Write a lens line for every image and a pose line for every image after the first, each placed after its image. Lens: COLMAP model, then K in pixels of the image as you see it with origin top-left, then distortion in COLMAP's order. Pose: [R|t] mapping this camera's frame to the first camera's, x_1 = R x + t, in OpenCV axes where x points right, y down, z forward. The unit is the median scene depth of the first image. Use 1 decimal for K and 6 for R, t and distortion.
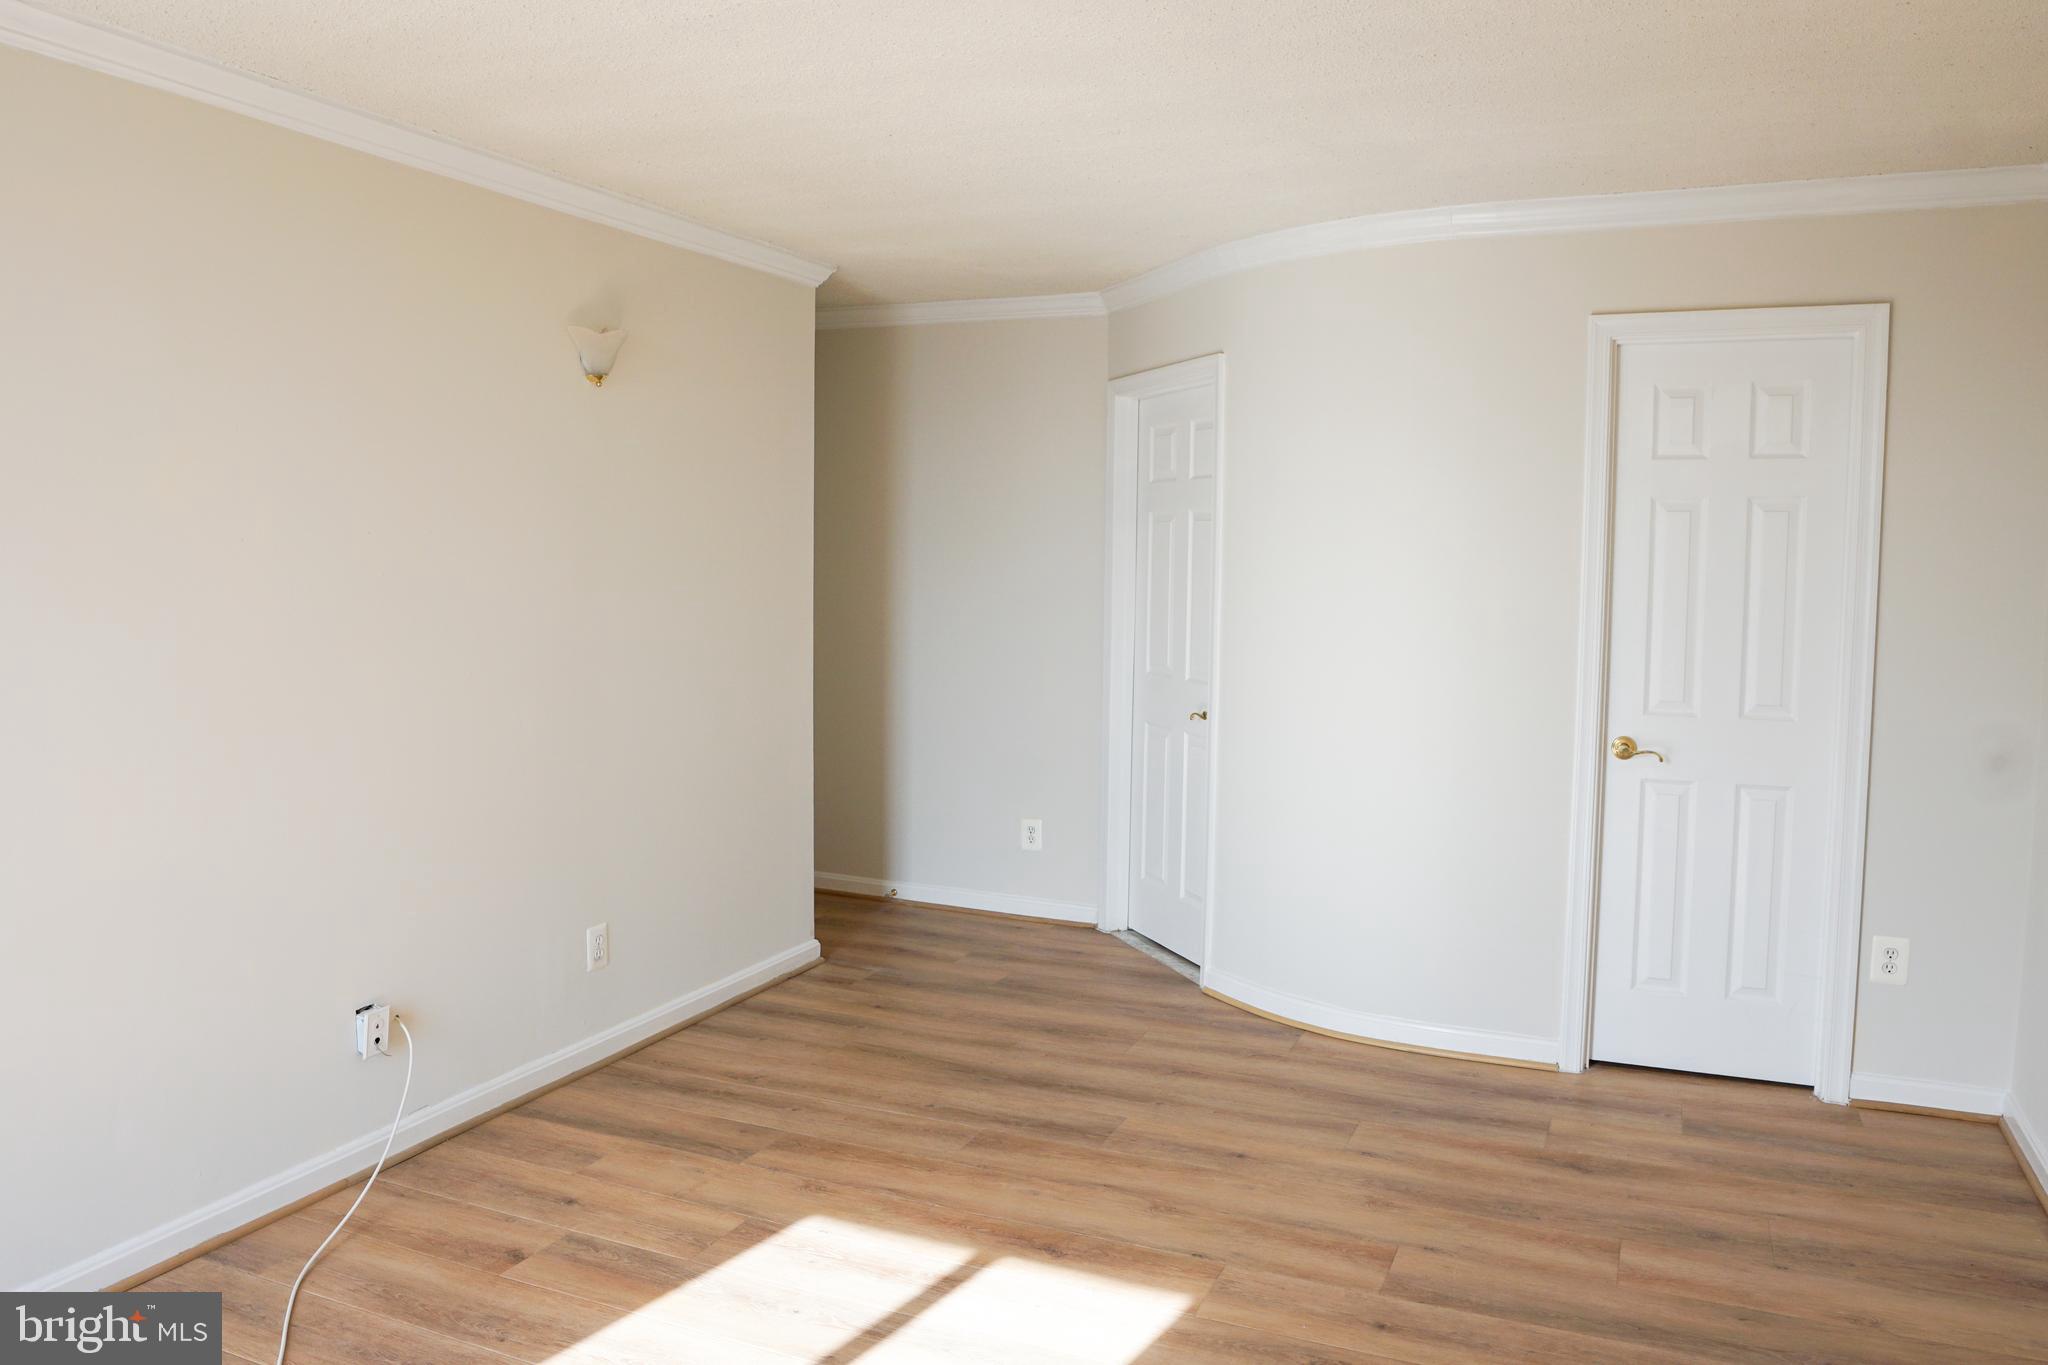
lens RADIAL K [[1508.3, 0, 1027.6], [0, 1508.3, 672.2], [0, 0, 1]] dist [-0.085783, 0.045057]
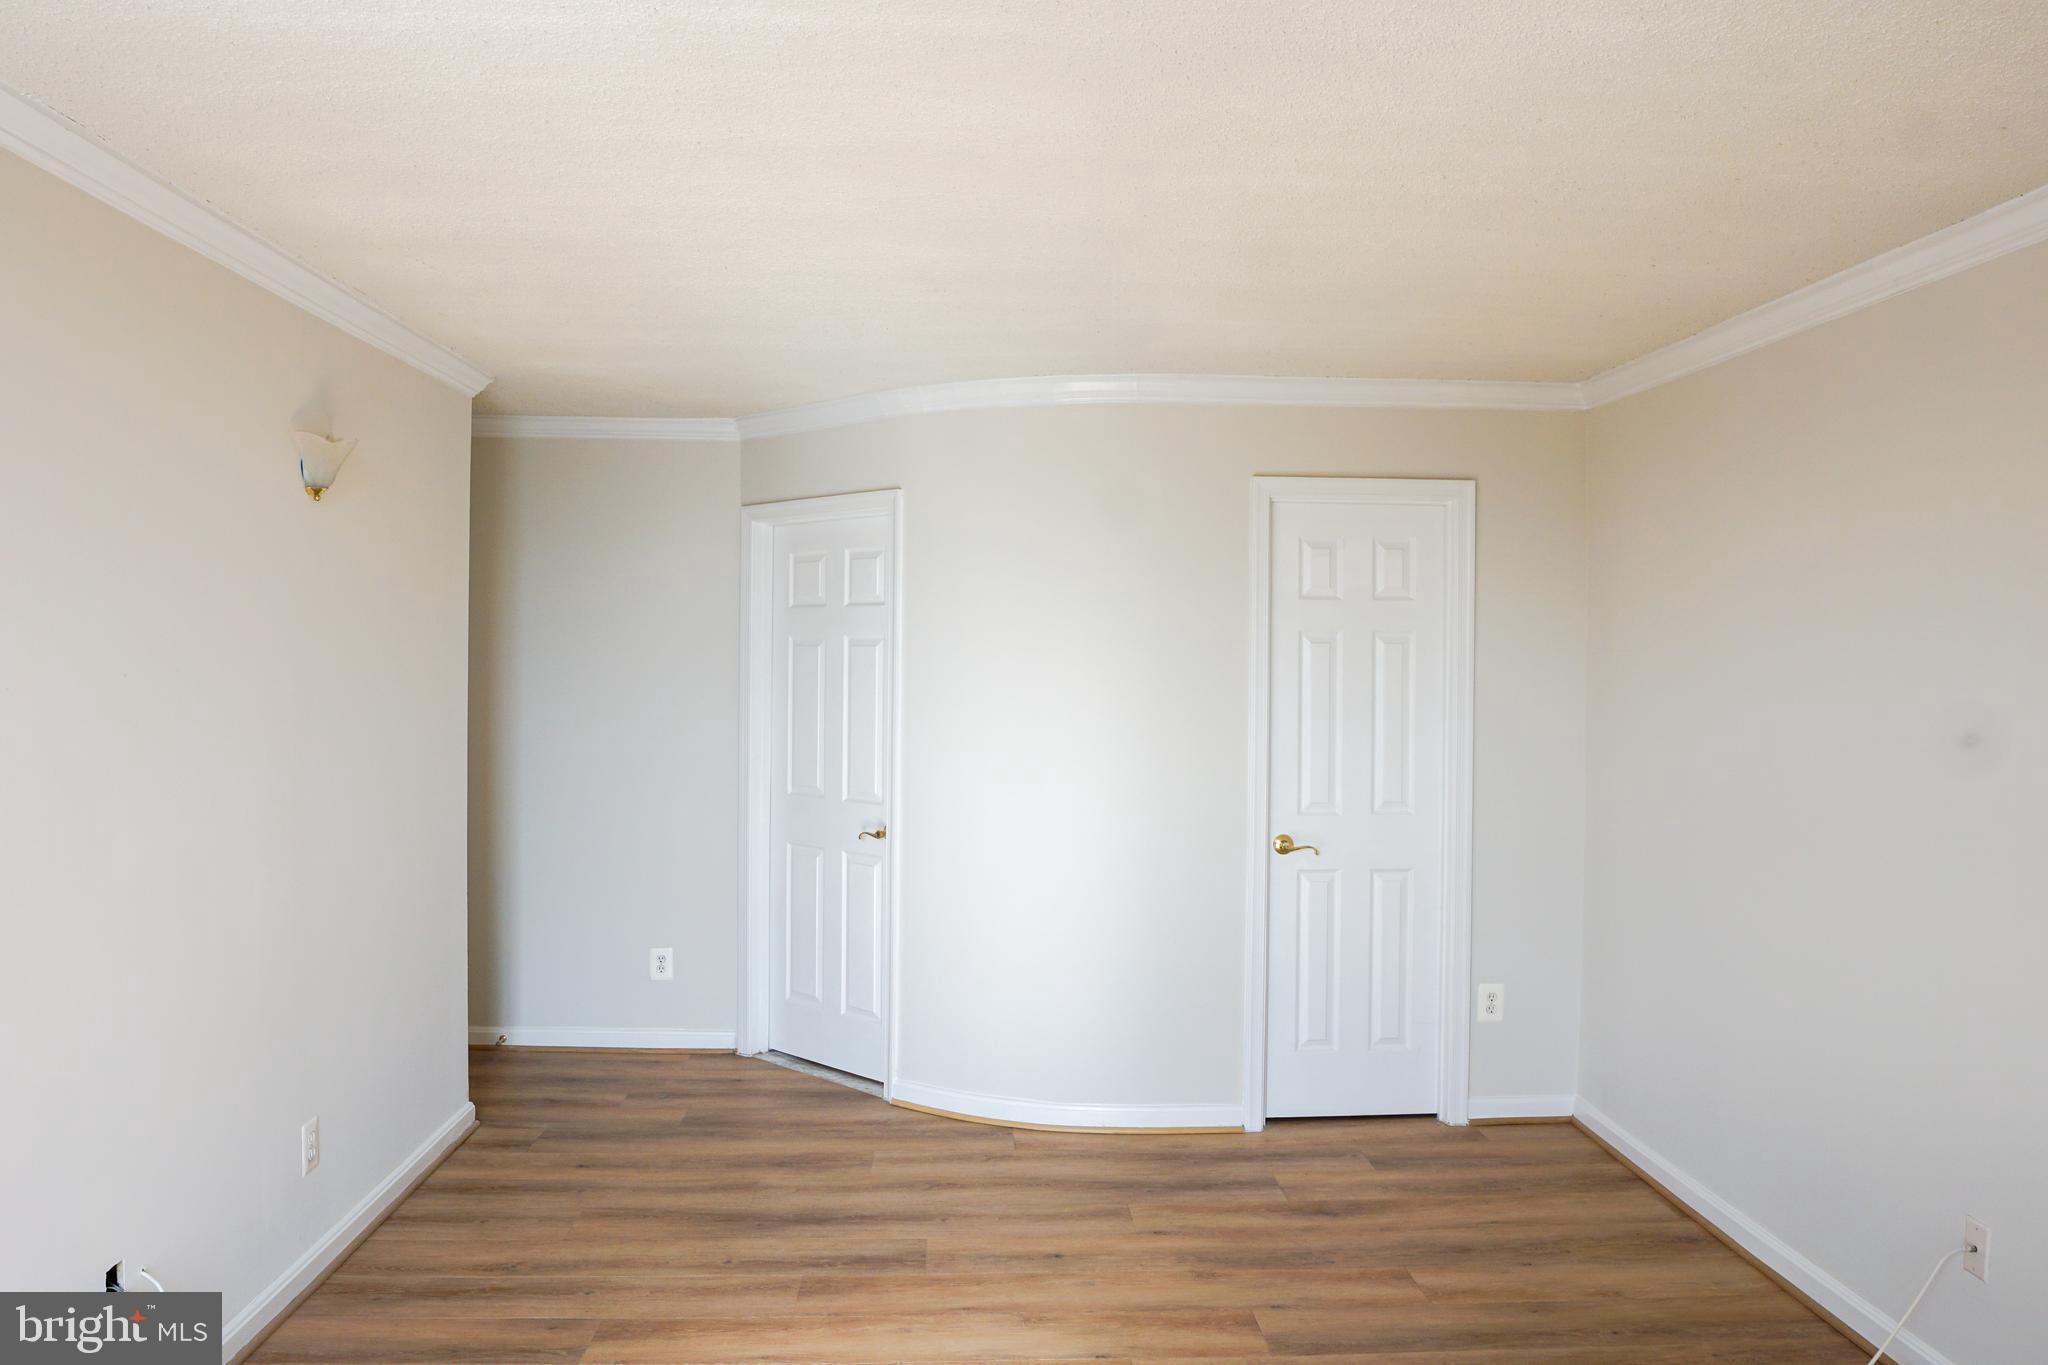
lens RADIAL K [[1461.1, 0, 1020.6], [0, 1461.1, 671.6], [0, 0, 1]] dist [-0.081272, 0.039149]
pose [[0.891731, -0.007675, 0.452501, -0.304086], [0.036611, 0.997803, -0.055225, -0.029383], [-0.451083, 0.065812, 0.890052, 0.068434]]
